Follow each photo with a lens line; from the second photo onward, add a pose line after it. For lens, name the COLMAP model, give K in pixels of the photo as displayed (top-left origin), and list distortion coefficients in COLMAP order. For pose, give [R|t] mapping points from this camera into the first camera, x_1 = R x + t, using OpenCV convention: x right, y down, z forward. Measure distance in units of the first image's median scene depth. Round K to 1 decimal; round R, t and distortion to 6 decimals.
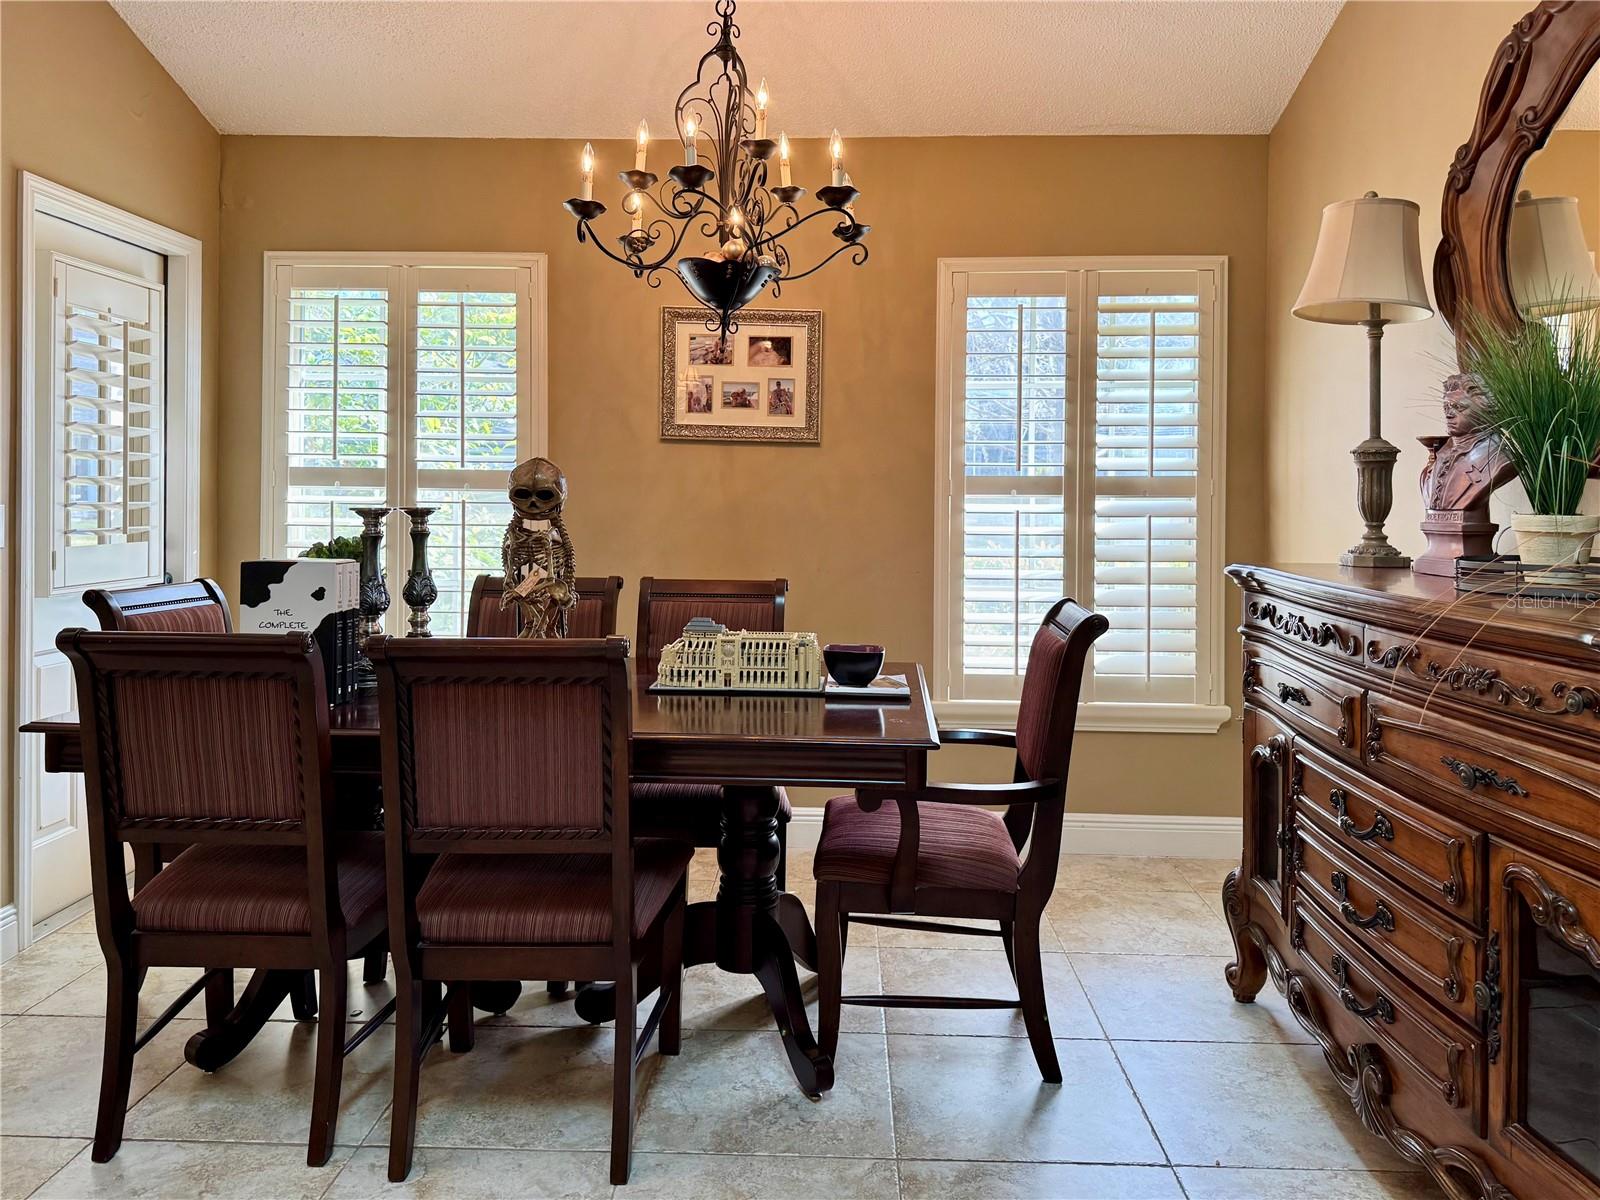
lens RADIAL K [[1128.6, 0, 821.5], [0, 1128.6, 515.1], [0, 0, 1]] dist [0.082036, -0.112207]
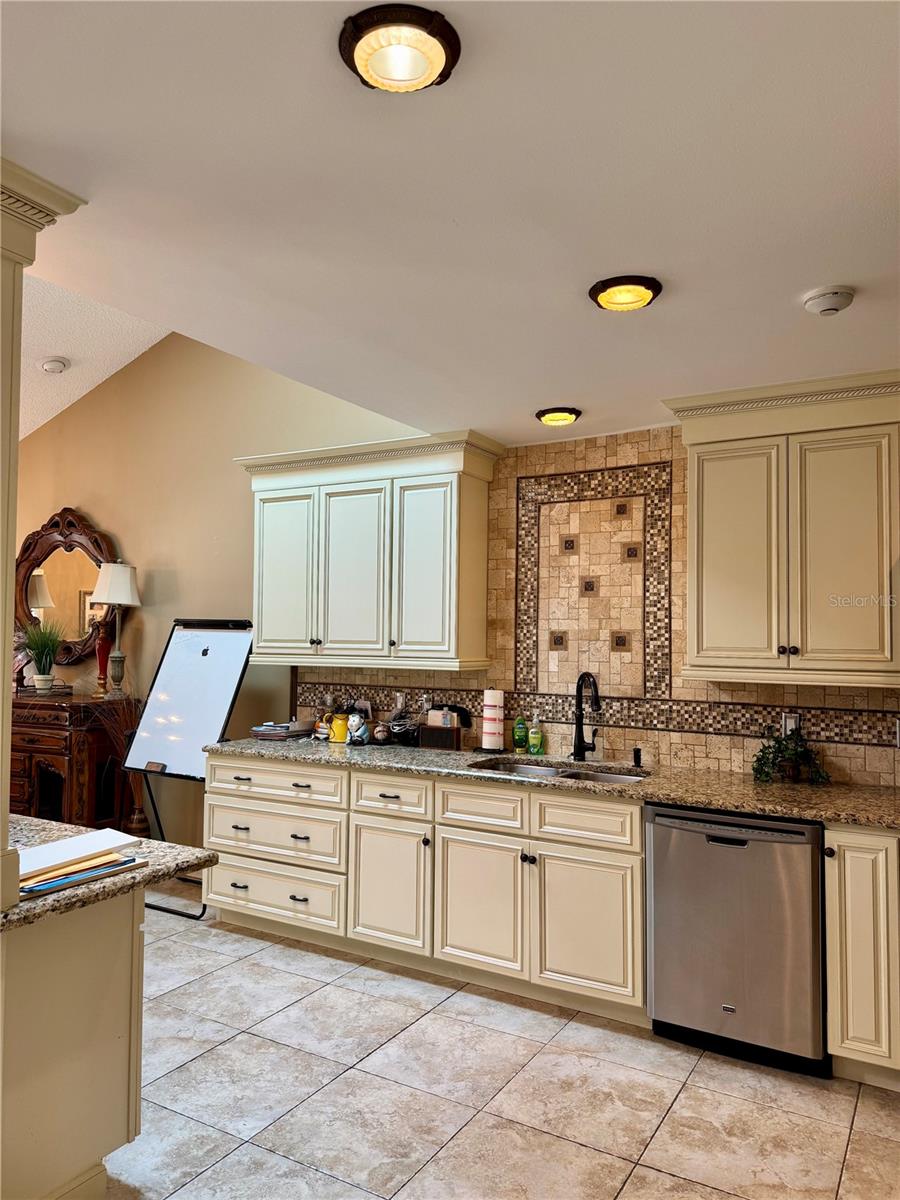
lens RADIAL K [[846.5, 0, 437.8], [0, 846.5, 590.4], [0, 0, 1]] dist [0.082036, -0.112207]
pose [[0.494805, 0.039842, 0.868090, -0.623417], [0.009627, 0.998636, -0.051321, -0.062857], [-0.868951, 0.033751, 0.493746, -0.811881]]
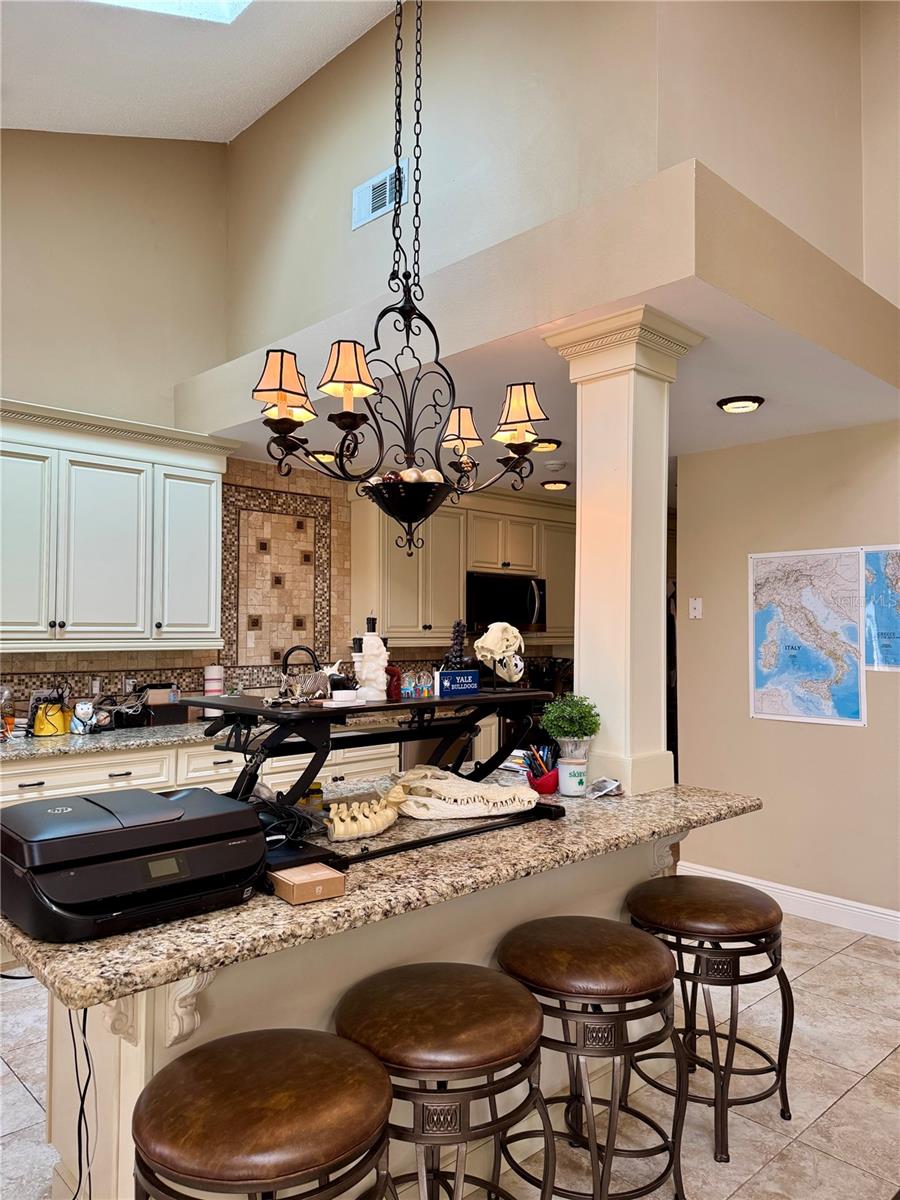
lens RADIAL K [[846.5, 0, 441.4], [0, 846.5, 603.3], [0, 0, 1]] dist [0.082036, -0.112207]
pose [[-0.705817, 0.008668, 0.708342, -0.765459], [0.000126, 0.999927, -0.012110, -0.066876], [-0.708395, -0.008459, -0.705766, 0.289774]]
